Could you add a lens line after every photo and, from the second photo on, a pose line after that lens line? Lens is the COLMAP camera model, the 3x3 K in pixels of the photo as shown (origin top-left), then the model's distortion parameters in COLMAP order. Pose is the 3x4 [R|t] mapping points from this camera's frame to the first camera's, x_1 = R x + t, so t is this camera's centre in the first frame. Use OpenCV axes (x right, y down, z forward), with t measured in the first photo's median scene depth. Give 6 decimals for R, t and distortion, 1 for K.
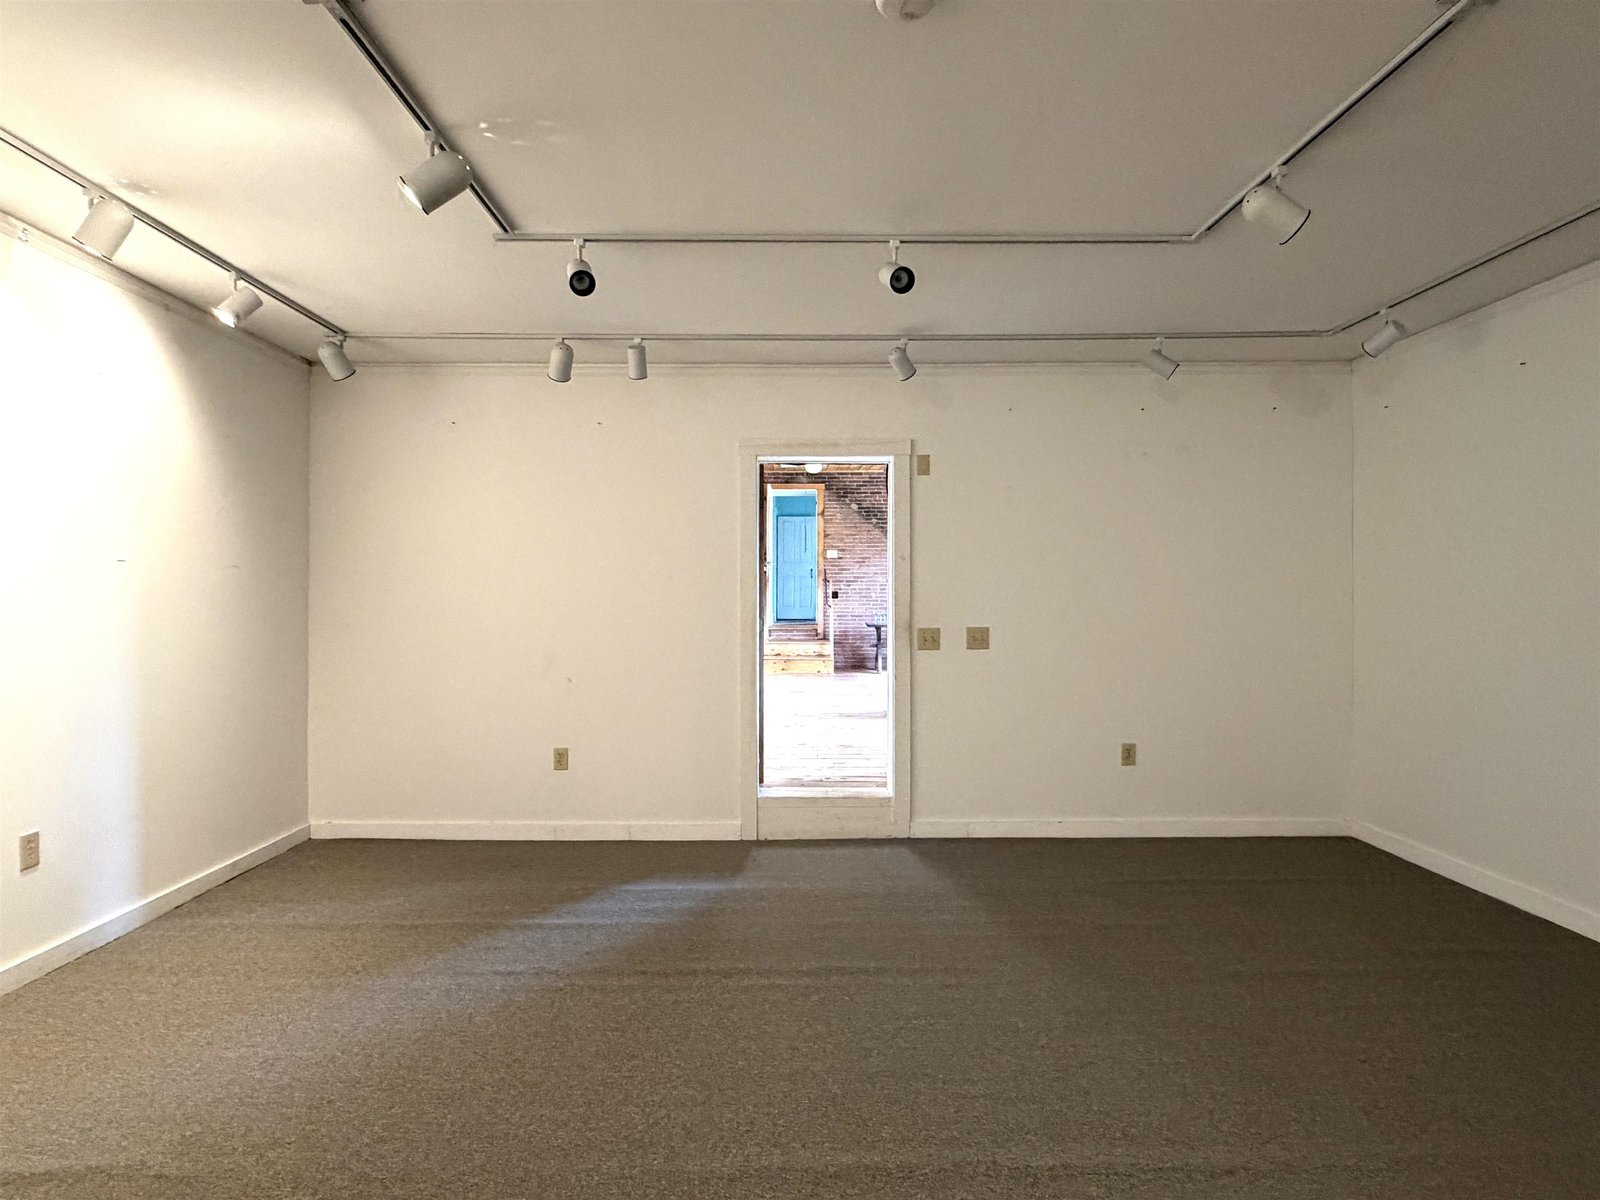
lens RADIAL K [[859.5, 0, 799.3], [0, 859.5, 599.0], [0, 0, 1]] dist [0.000011, -0.000006]
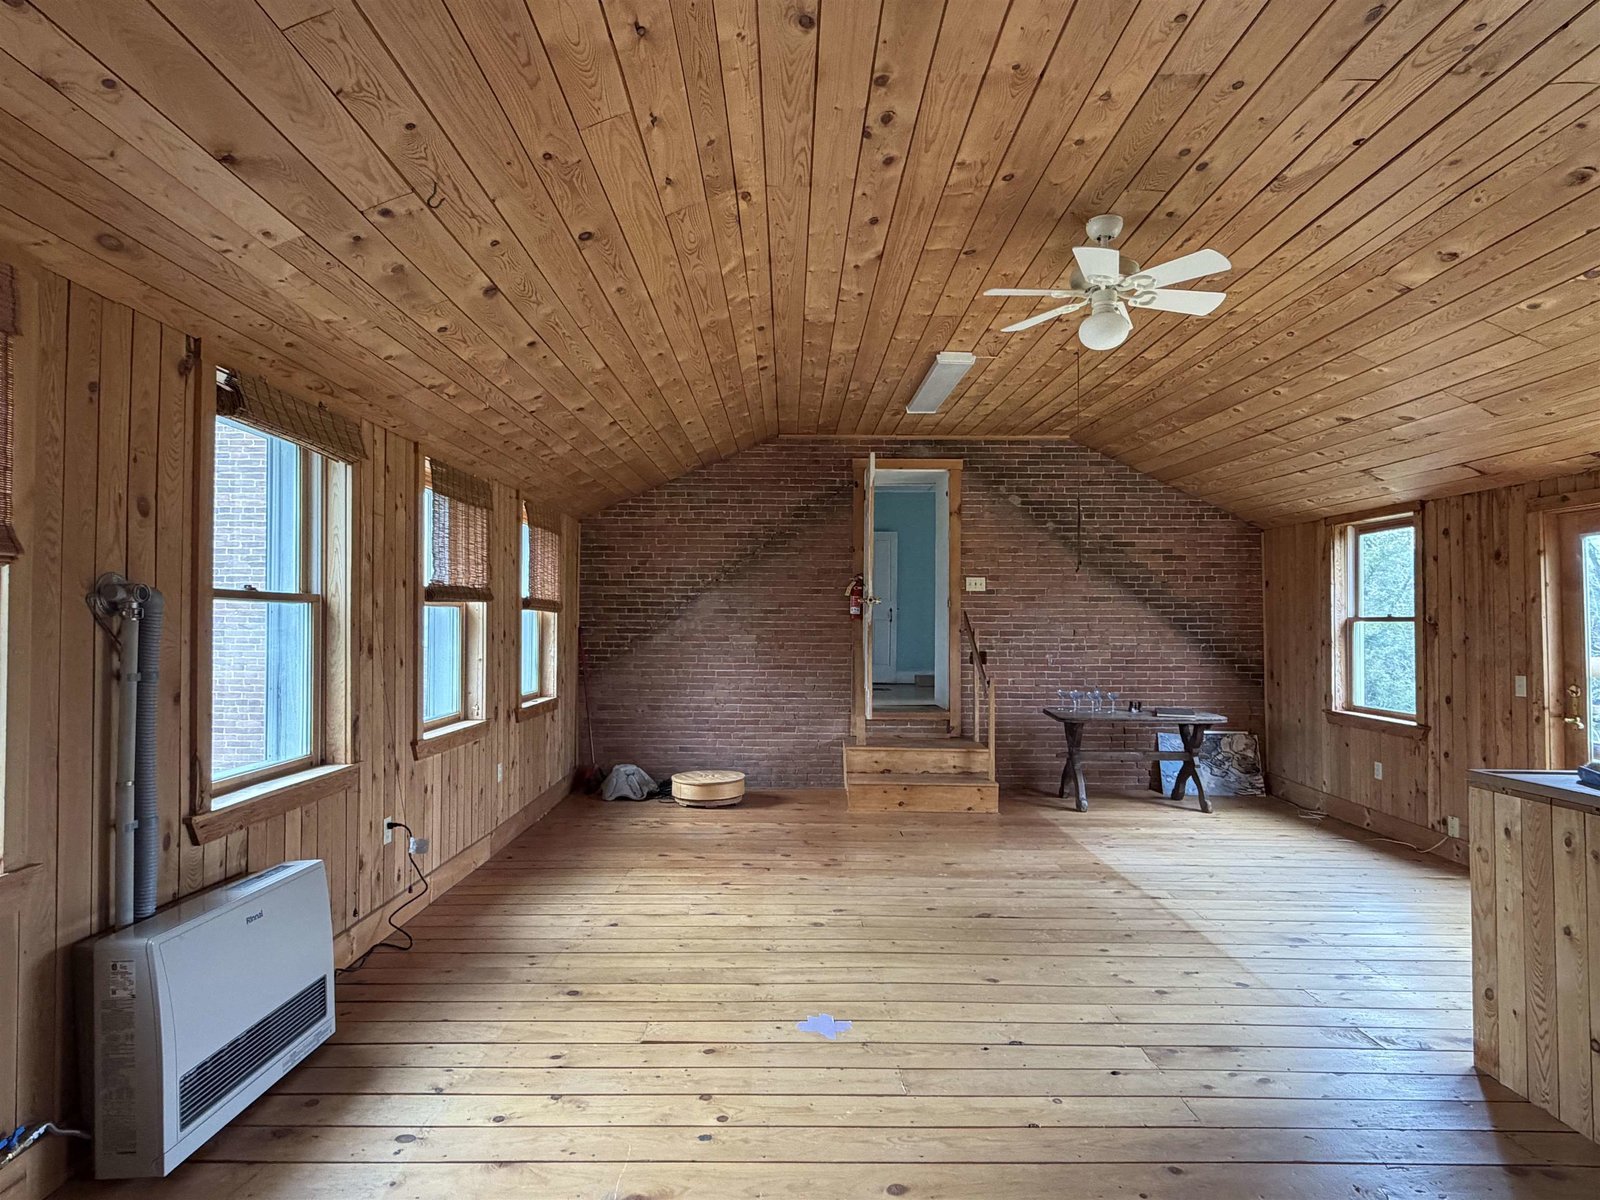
lens RADIAL K [[859.5, 0, 798.9], [0, 859.5, 601.4], [0, 0, 1]] dist [0.000011, -0.000006]
pose [[0.999922, 0.004685, -0.011605, -0.070384], [-0.004974, 0.999675, -0.025001, -0.026852], [0.011484, 0.025057, 0.999620, 0.440128]]
